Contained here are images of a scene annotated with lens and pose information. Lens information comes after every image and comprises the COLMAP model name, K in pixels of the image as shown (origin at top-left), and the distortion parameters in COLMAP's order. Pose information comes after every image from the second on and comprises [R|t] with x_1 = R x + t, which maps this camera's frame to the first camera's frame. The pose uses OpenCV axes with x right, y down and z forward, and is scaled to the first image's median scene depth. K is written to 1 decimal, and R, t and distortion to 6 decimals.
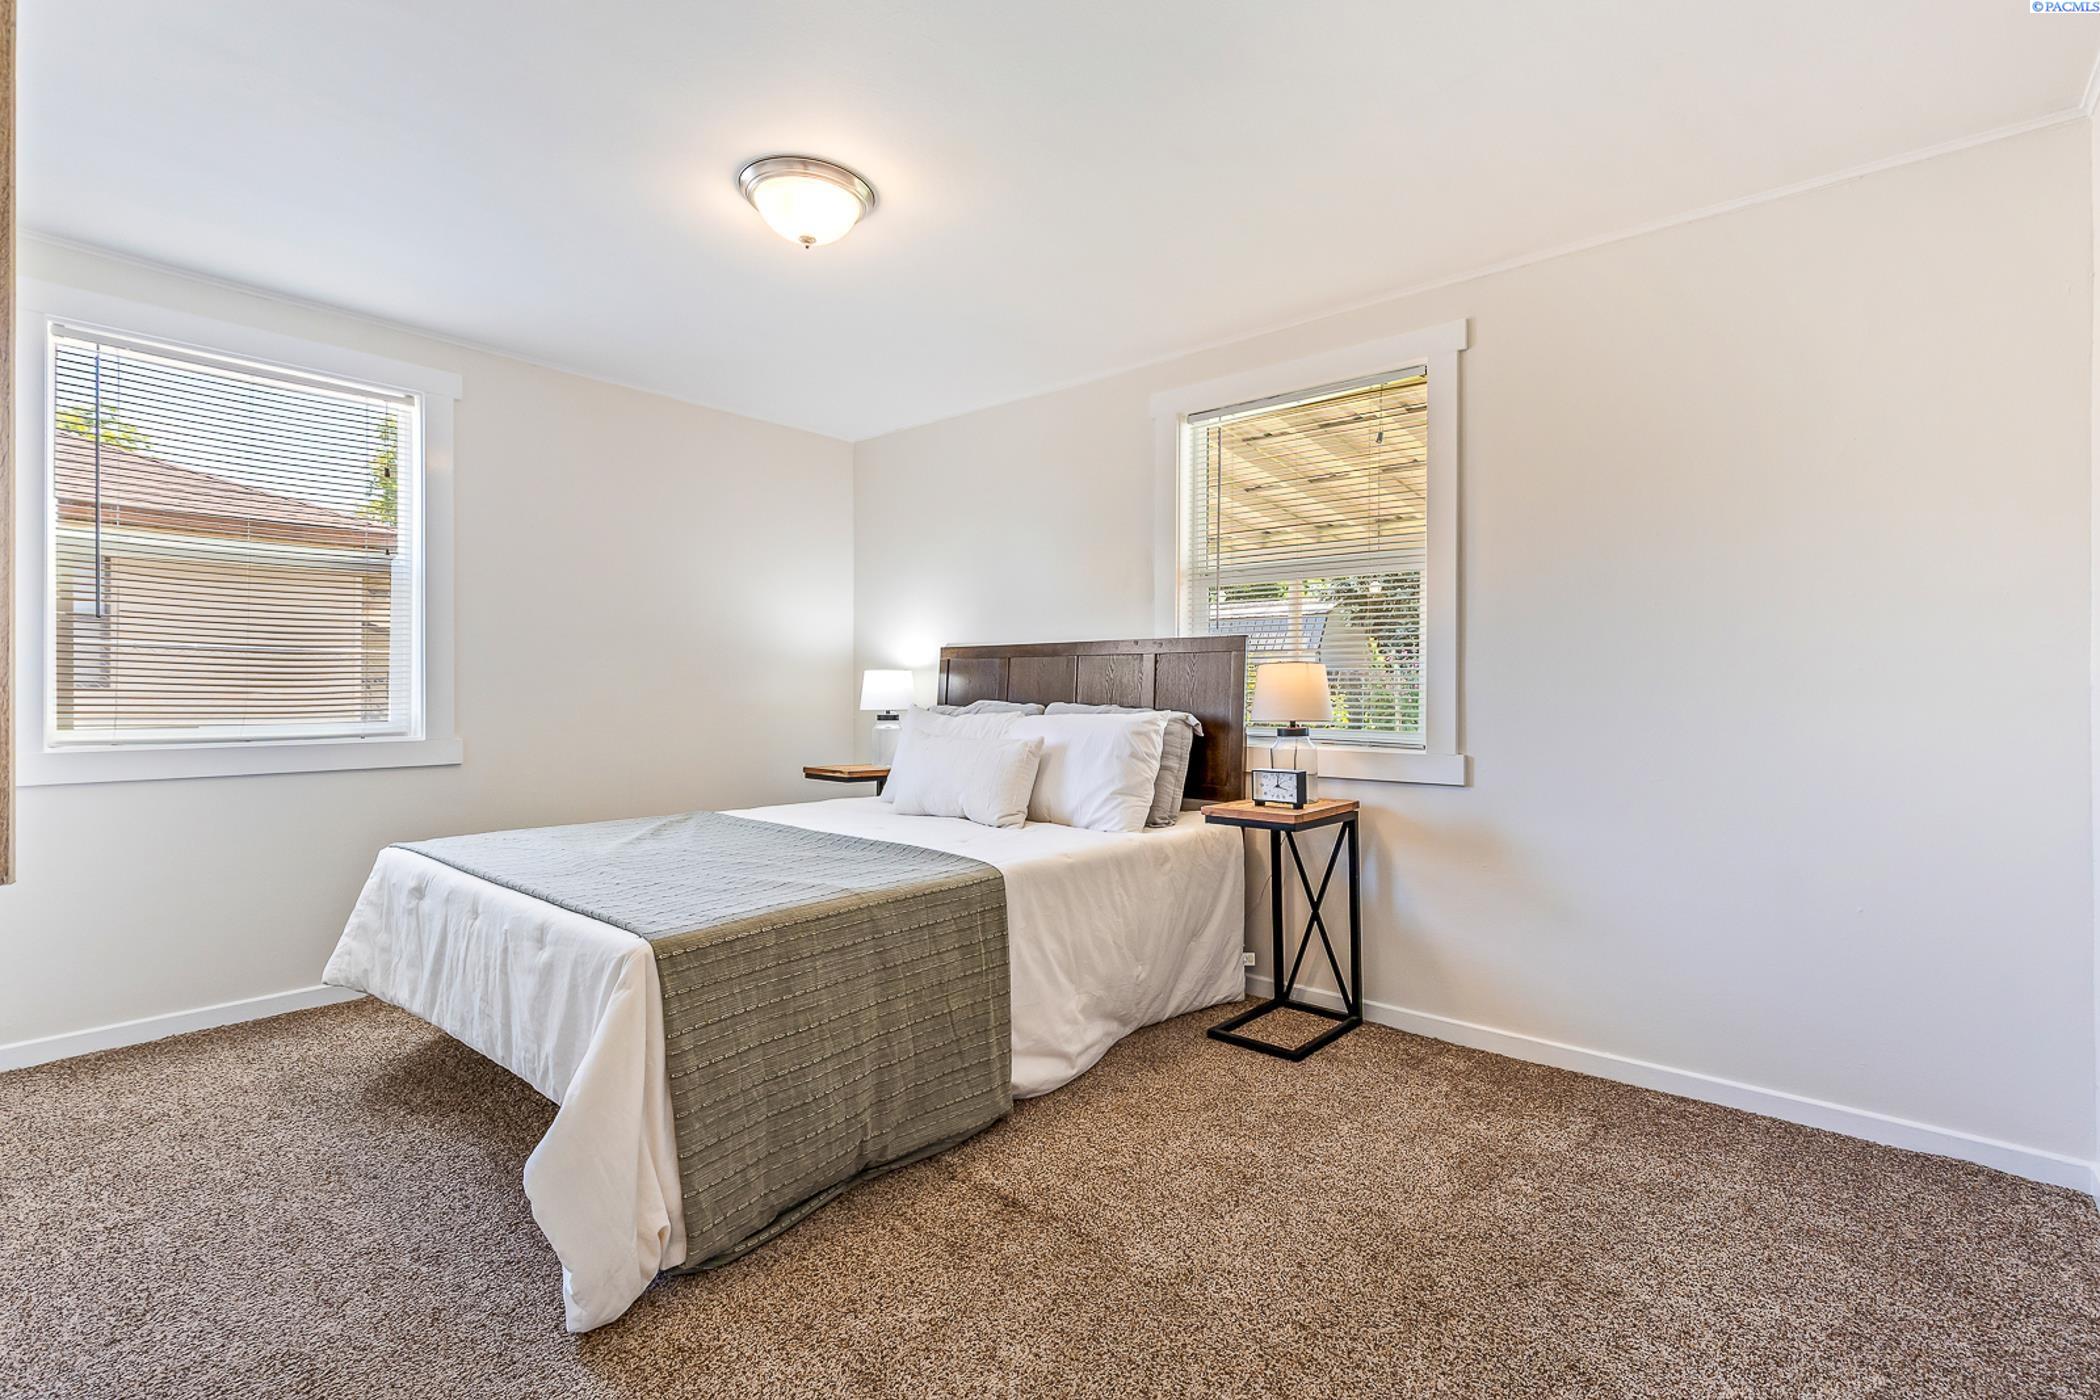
lens RADIAL K [[954.7, 0, 1059.9], [0, 954.7, 690.3], [0, 0, 1]] dist [0.007250, -0.001000]
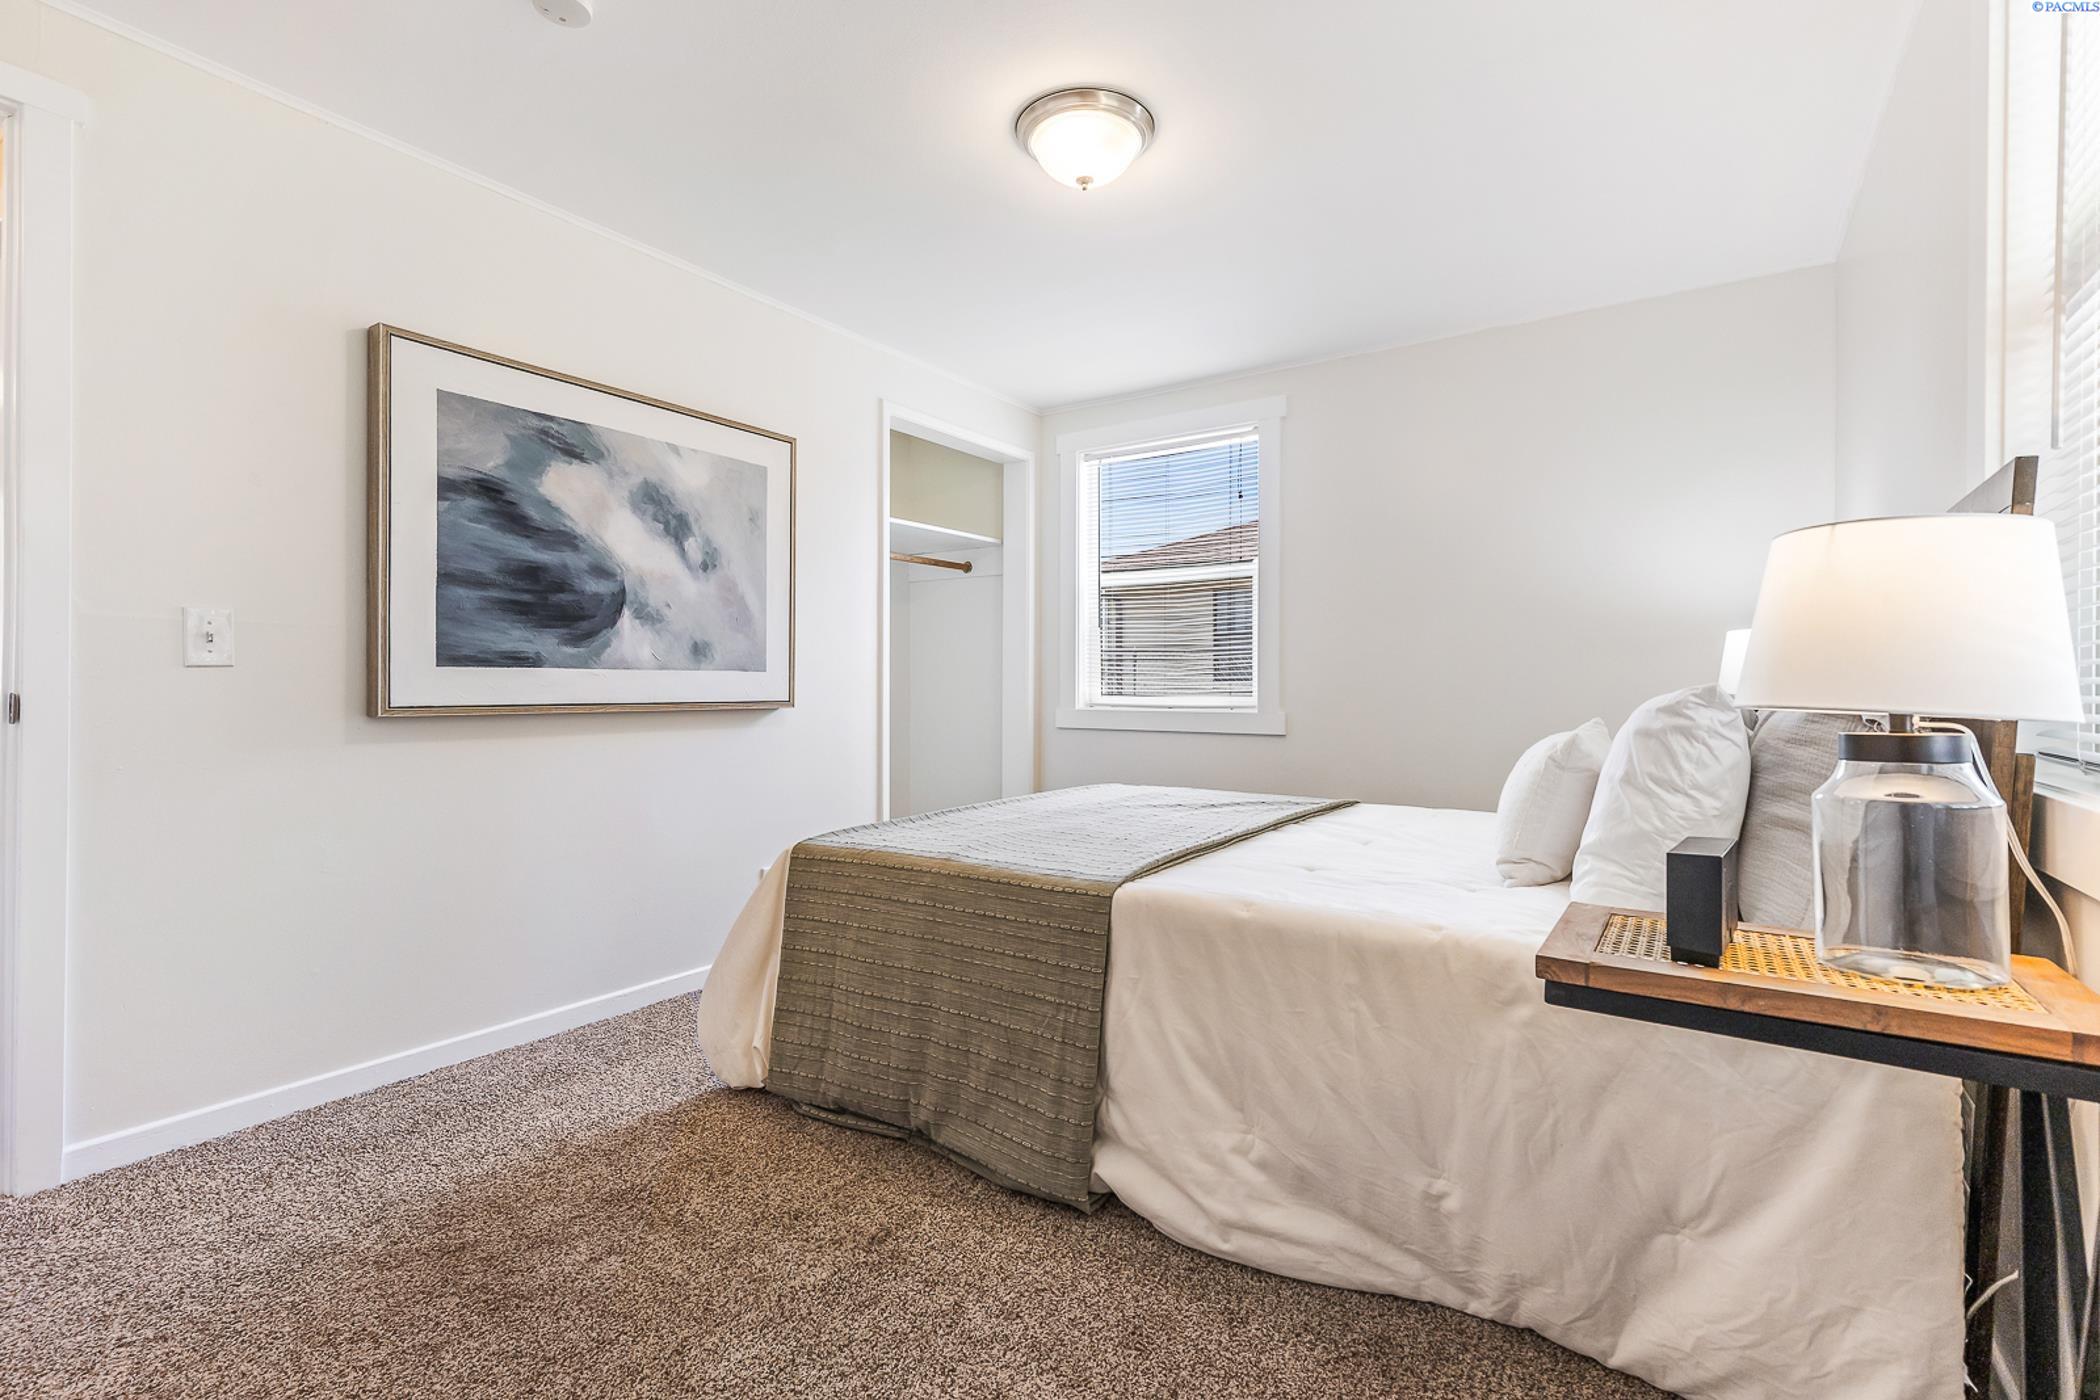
lens RADIAL K [[954.7, 0, 1064.1], [0, 954.7, 686.0], [0, 0, 1]] dist [0.007250, -0.001000]
pose [[0.101388, -0.003621, -0.994840, 0.564393], [-0.000768, 0.999993, -0.003718, 0.026640], [0.994847, 0.001141, 0.101384, 0.735035]]
